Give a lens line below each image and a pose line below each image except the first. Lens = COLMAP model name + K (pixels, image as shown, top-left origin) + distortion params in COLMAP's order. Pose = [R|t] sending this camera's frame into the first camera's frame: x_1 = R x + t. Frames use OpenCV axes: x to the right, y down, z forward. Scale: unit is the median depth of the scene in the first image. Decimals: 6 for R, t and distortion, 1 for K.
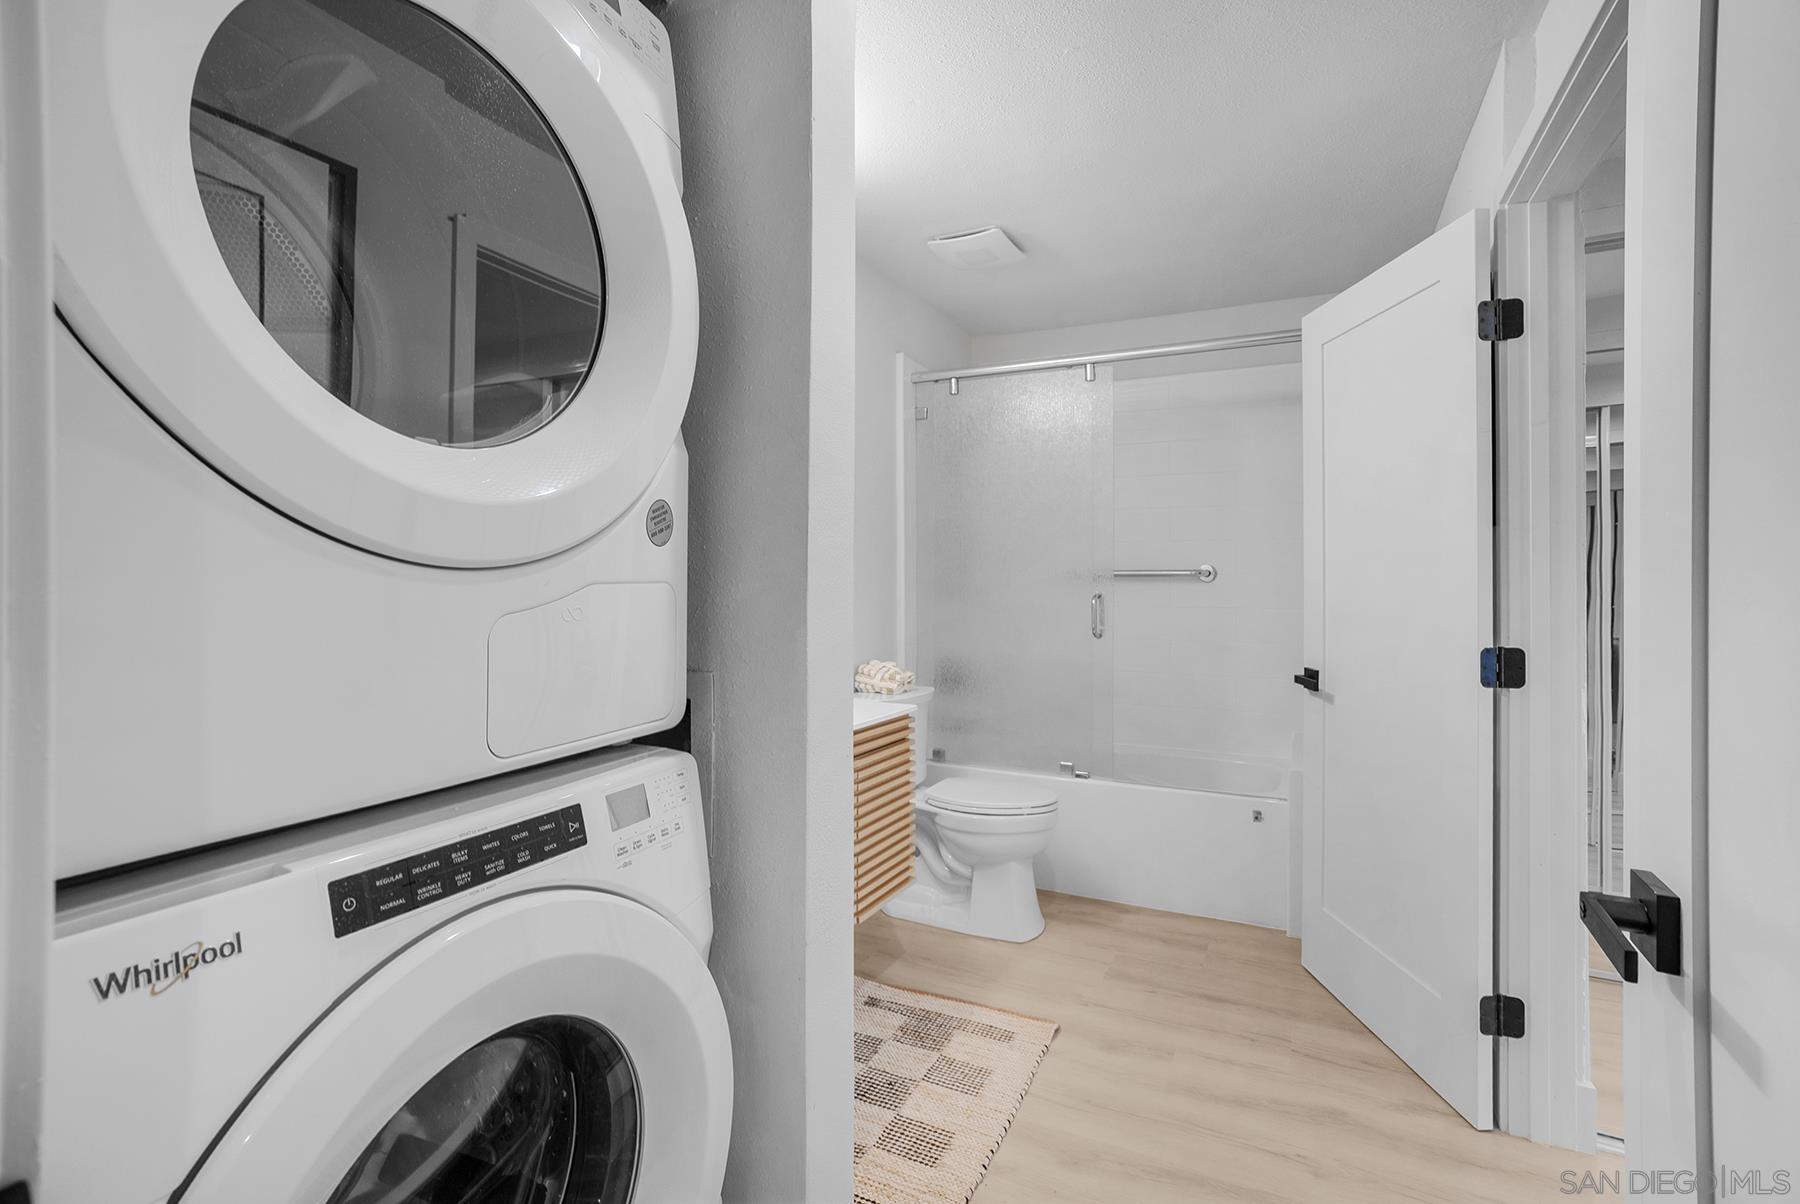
lens RADIAL K [[831.5, 0, 899.8], [0, 831.5, 570.6], [0, 0, 1]] dist [-0.000765, 0.000078]
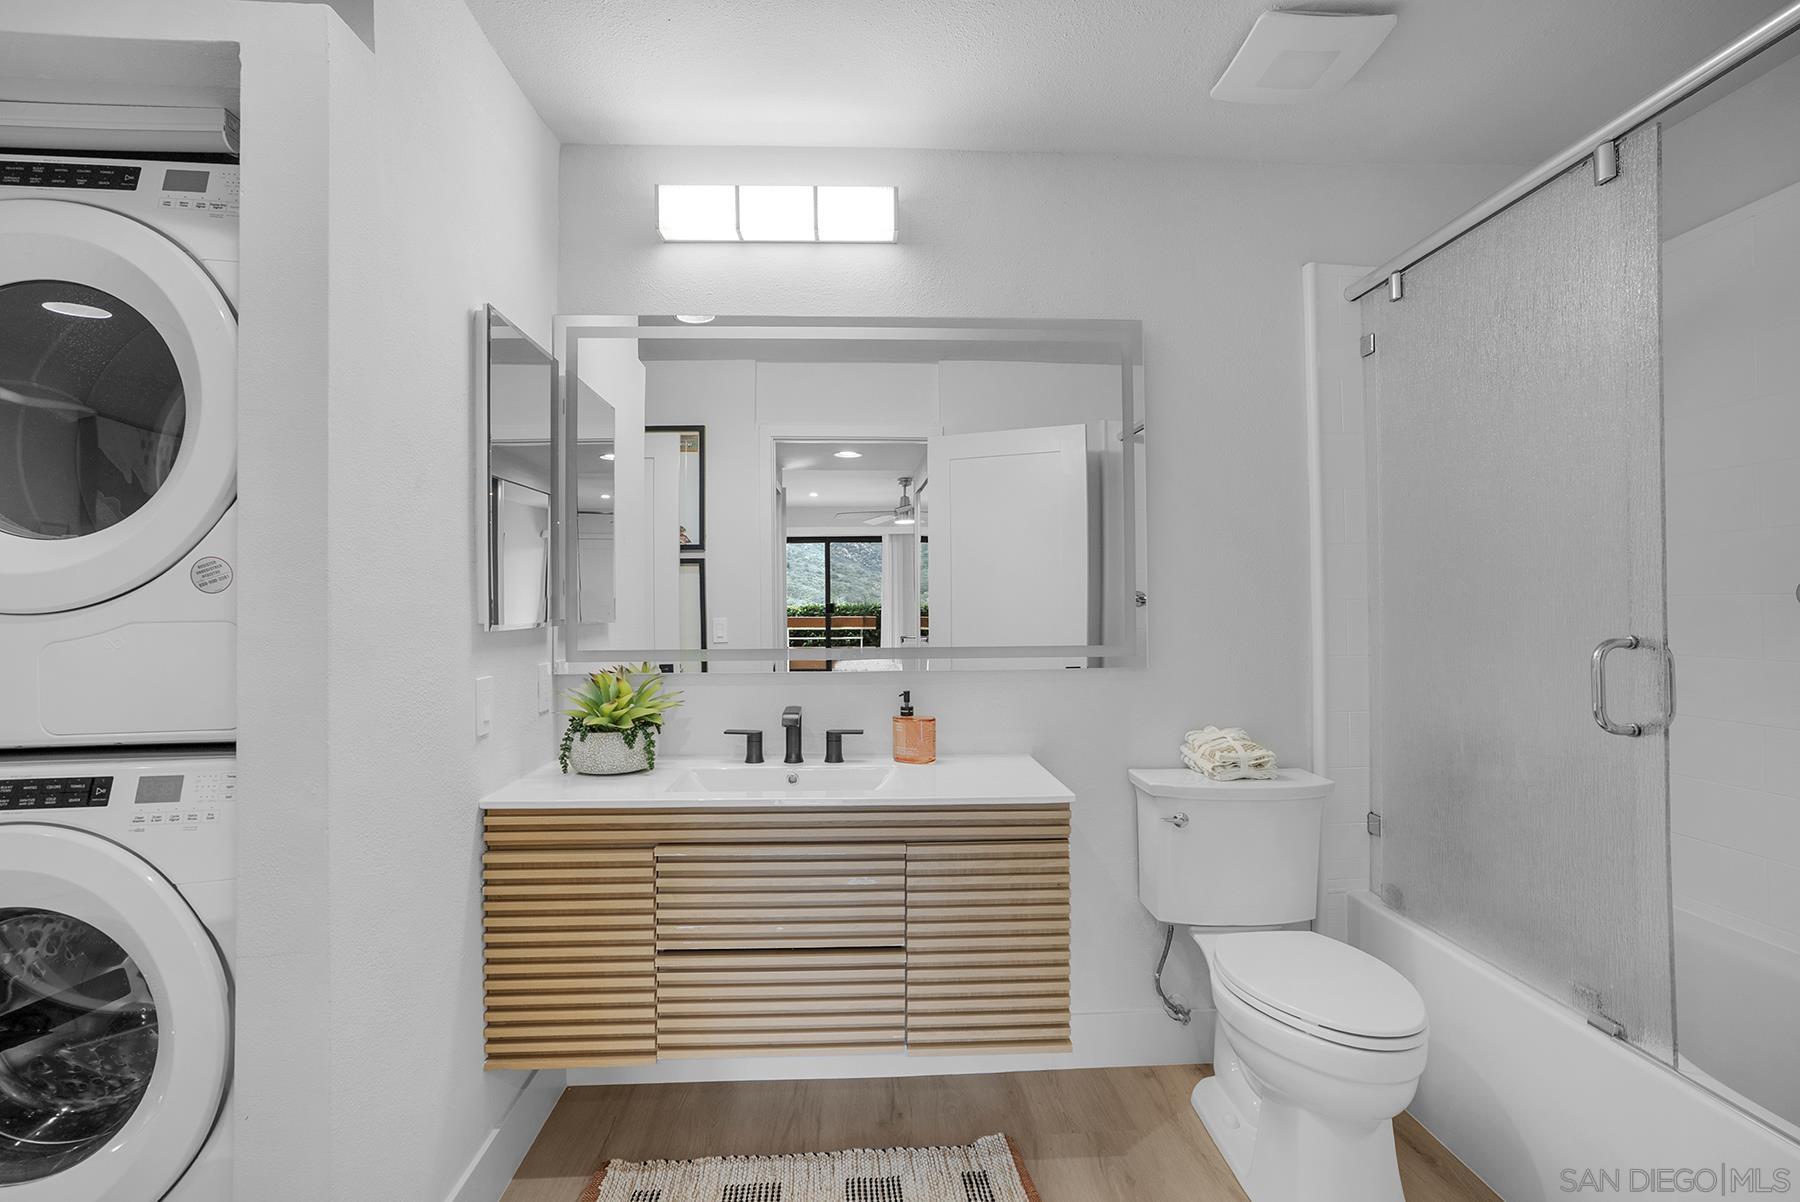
lens RADIAL K [[847.6, 0, 900.0], [0, 847.6, 601.0], [0, 0, 1]] dist [0.003009, 0.001151]
pose [[0.494213, -0.030509, -0.868806, 1.400725], [0.023358, 0.999489, -0.021811, 0.036661], [0.869027, -0.009514, 0.494673, 1.303639]]
